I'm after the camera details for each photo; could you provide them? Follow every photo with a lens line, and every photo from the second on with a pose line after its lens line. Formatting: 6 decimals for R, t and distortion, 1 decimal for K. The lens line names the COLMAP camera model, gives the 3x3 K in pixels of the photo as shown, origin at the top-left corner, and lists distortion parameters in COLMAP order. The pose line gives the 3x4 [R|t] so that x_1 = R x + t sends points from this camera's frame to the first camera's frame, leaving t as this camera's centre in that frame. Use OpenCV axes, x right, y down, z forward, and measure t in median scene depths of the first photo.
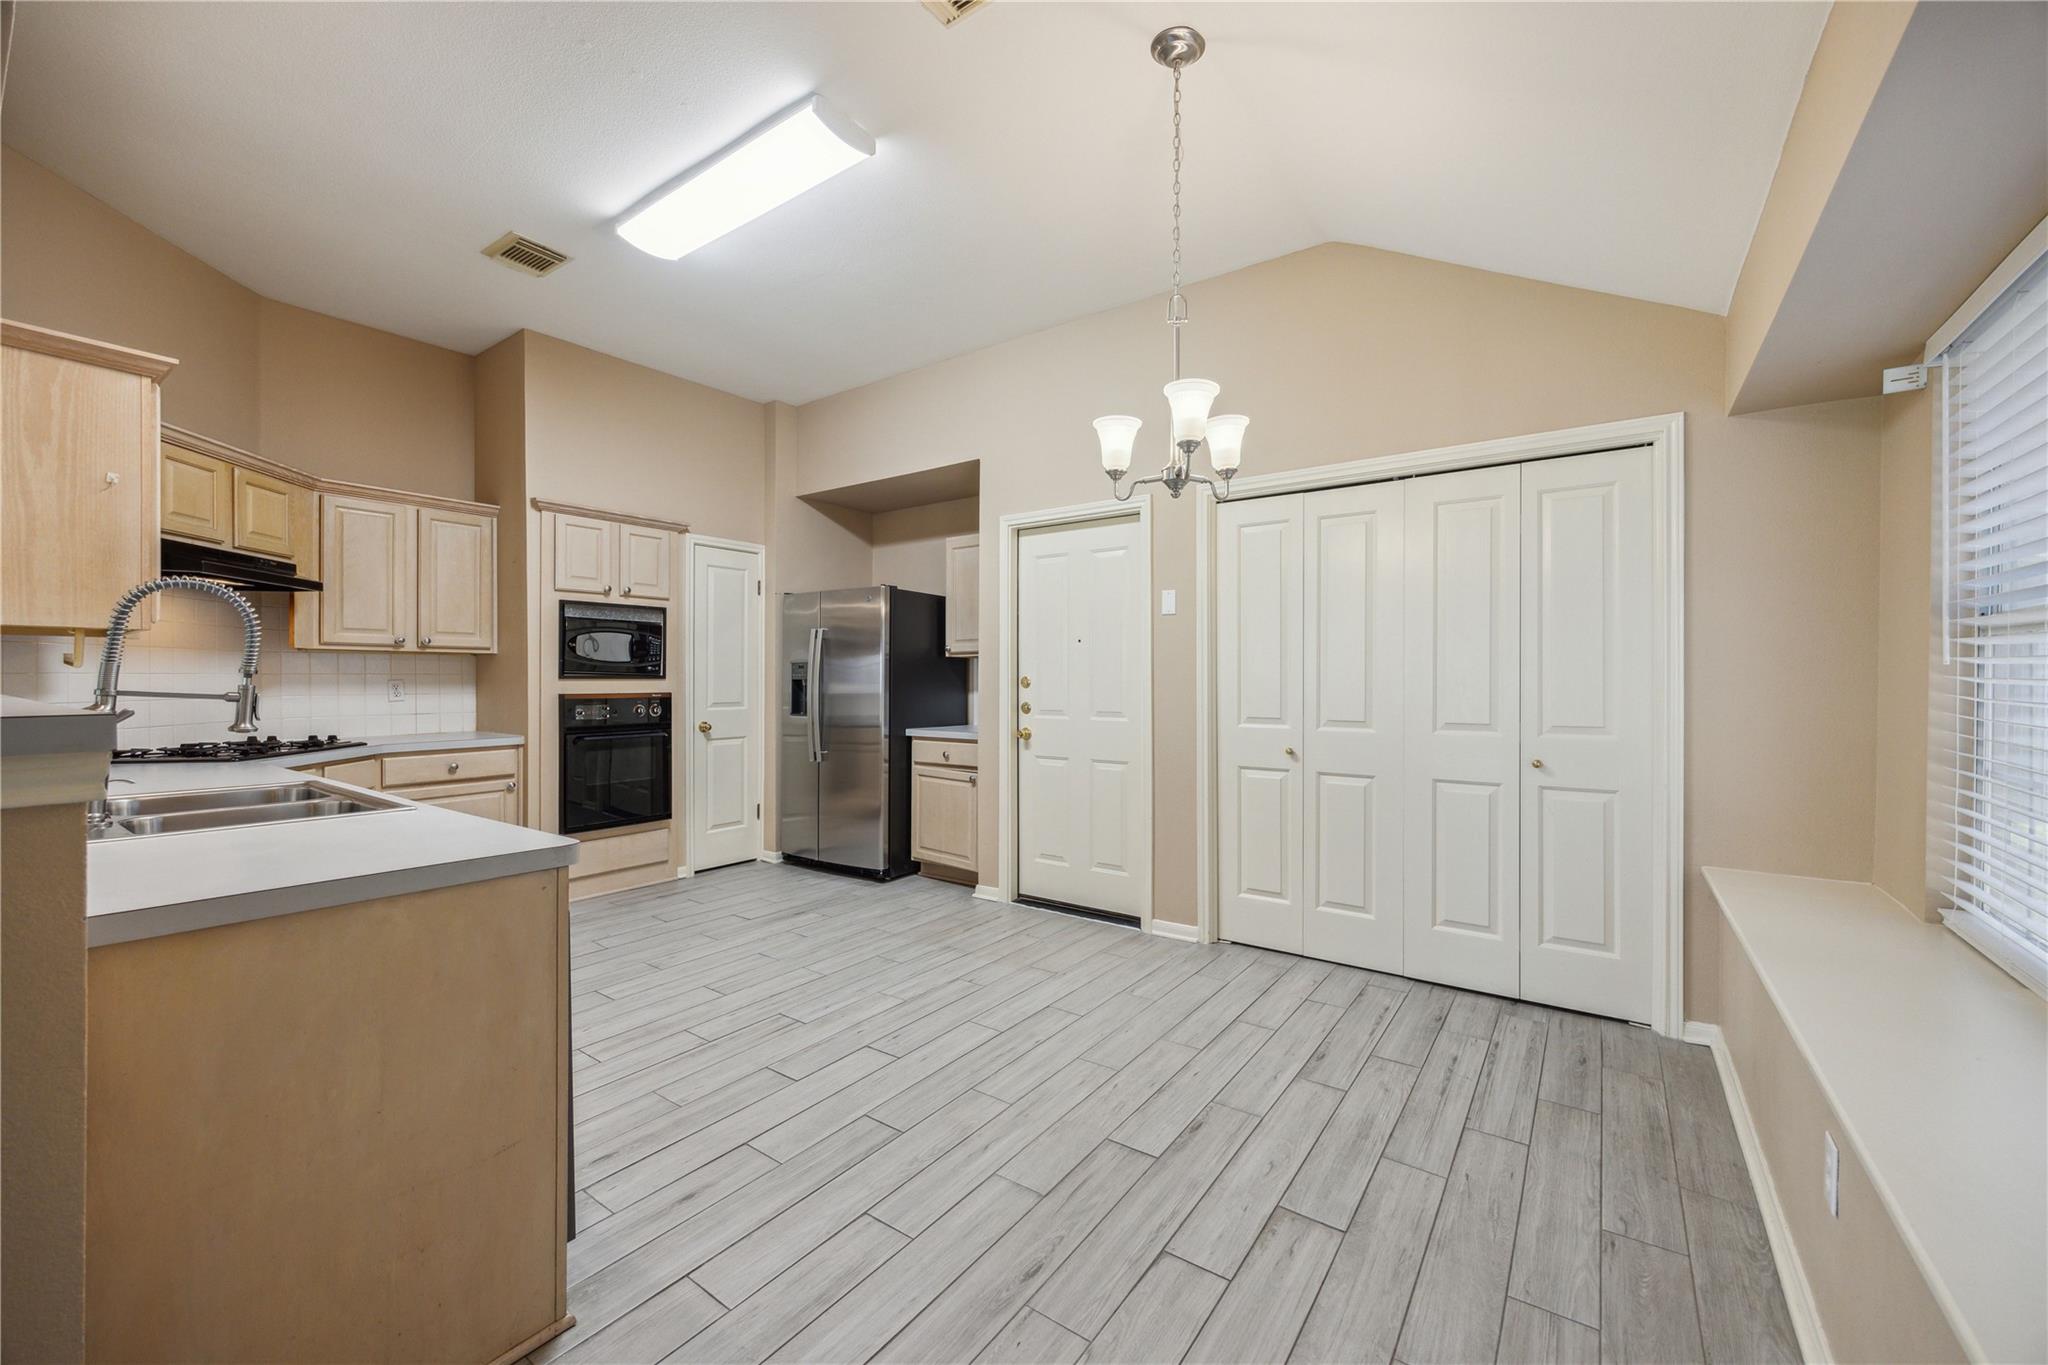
lens RADIAL K [[792.4, 0, 1042.0], [0, 792.4, 682.8], [0, 0, 1]] dist [-0.003722, 0.000054]
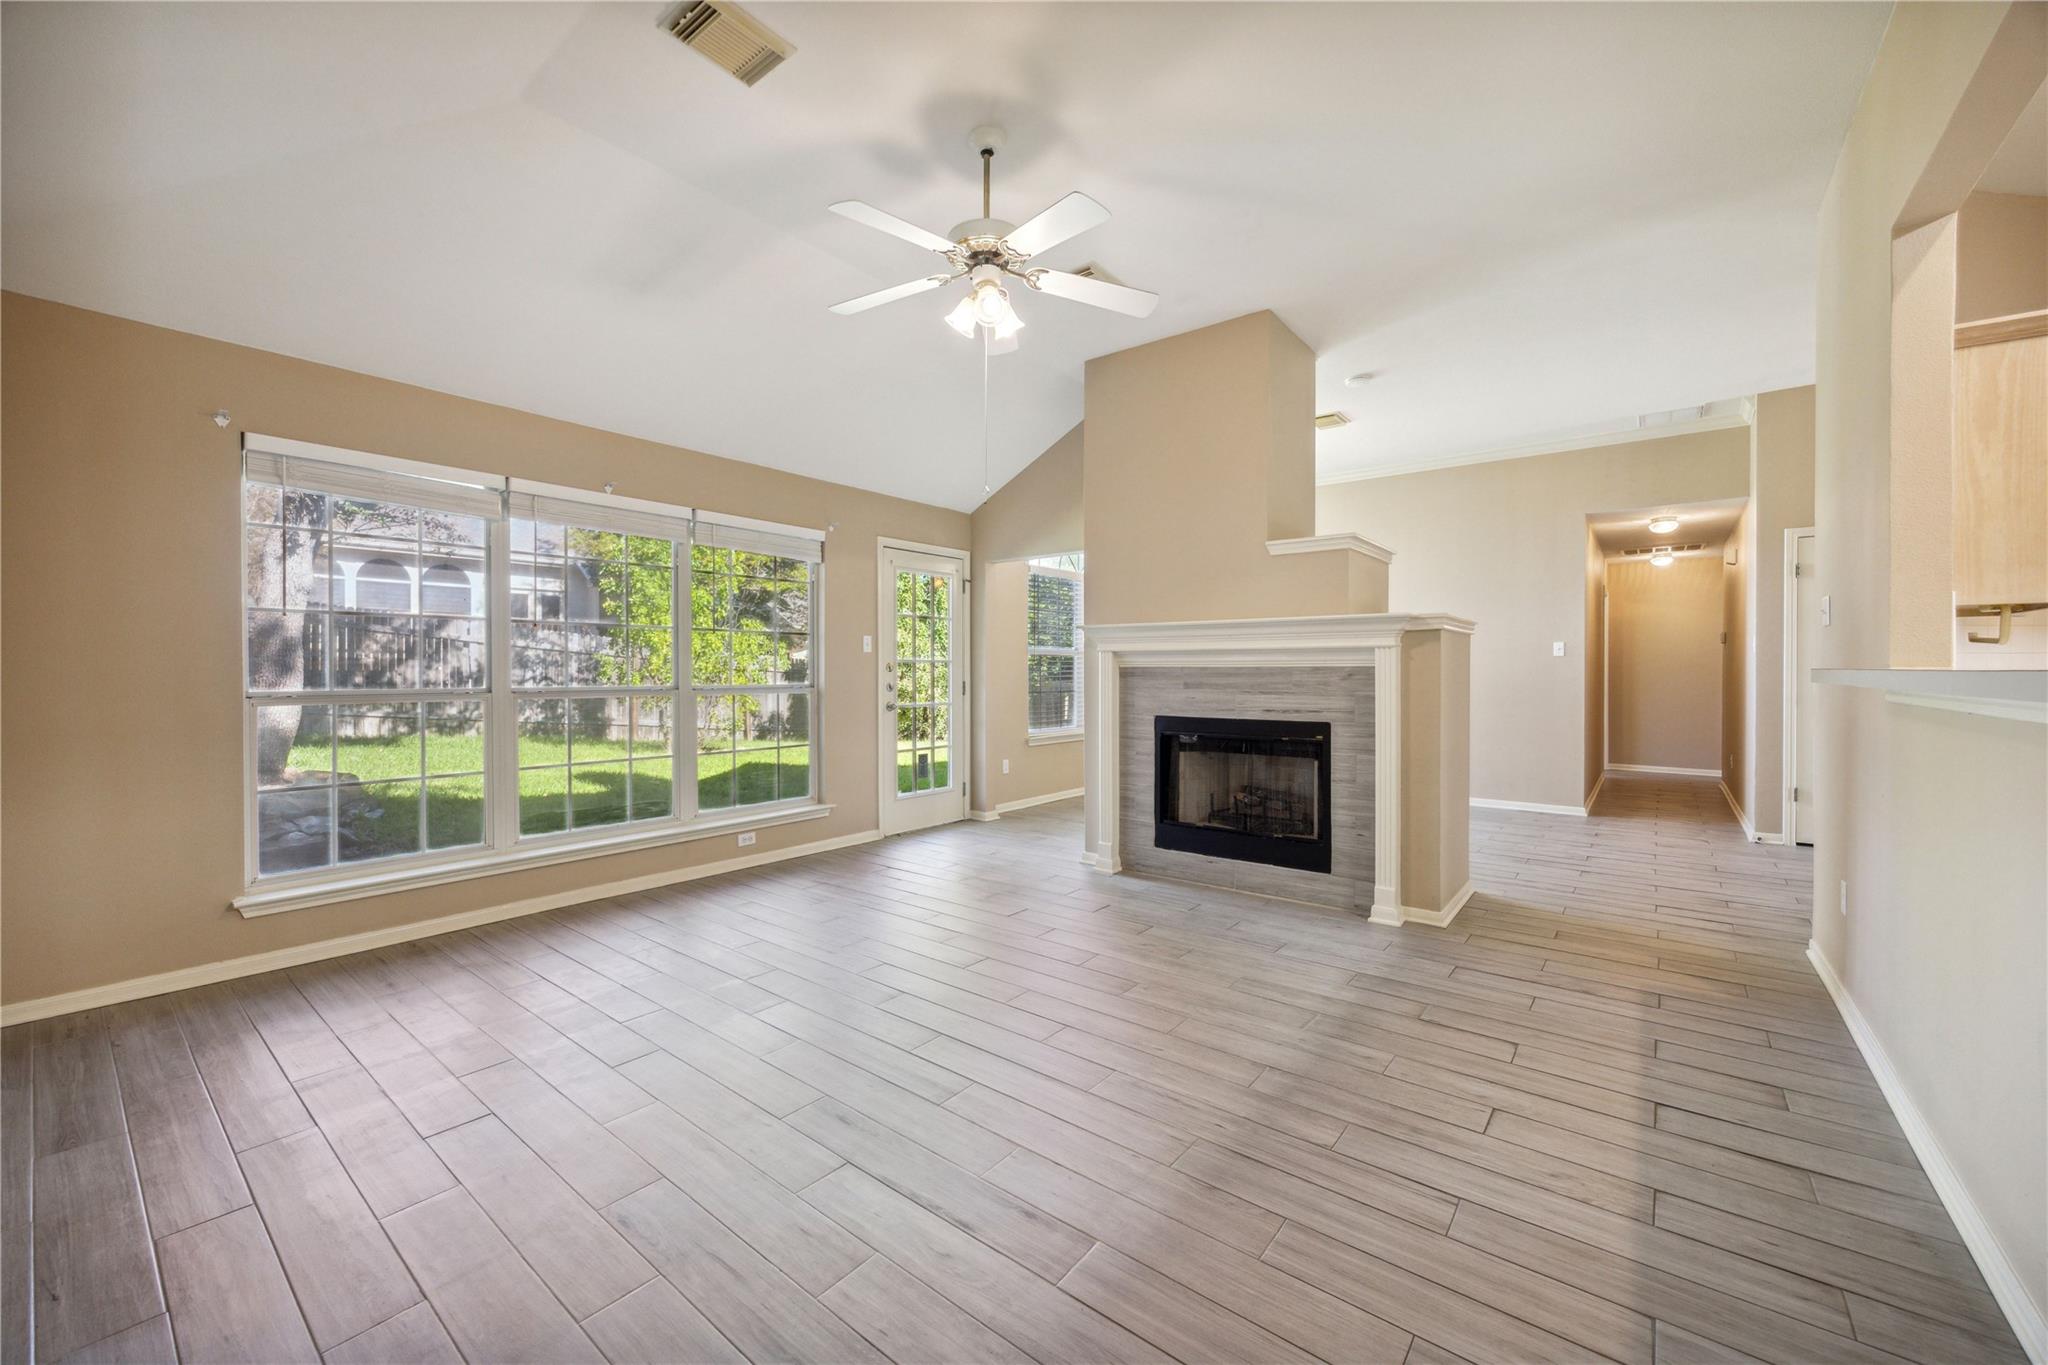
lens RADIAL K [[792.4, 0, 1034.7], [0, 792.4, 677.5], [0, 0, 1]] dist [-0.003722, 0.000054]
pose [[-0.057707, 0.009211, -0.998291, -0.088808], [-0.003483, 0.999949, 0.009428, 0.011152], [0.998327, 0.004021, -0.057672, -0.119058]]
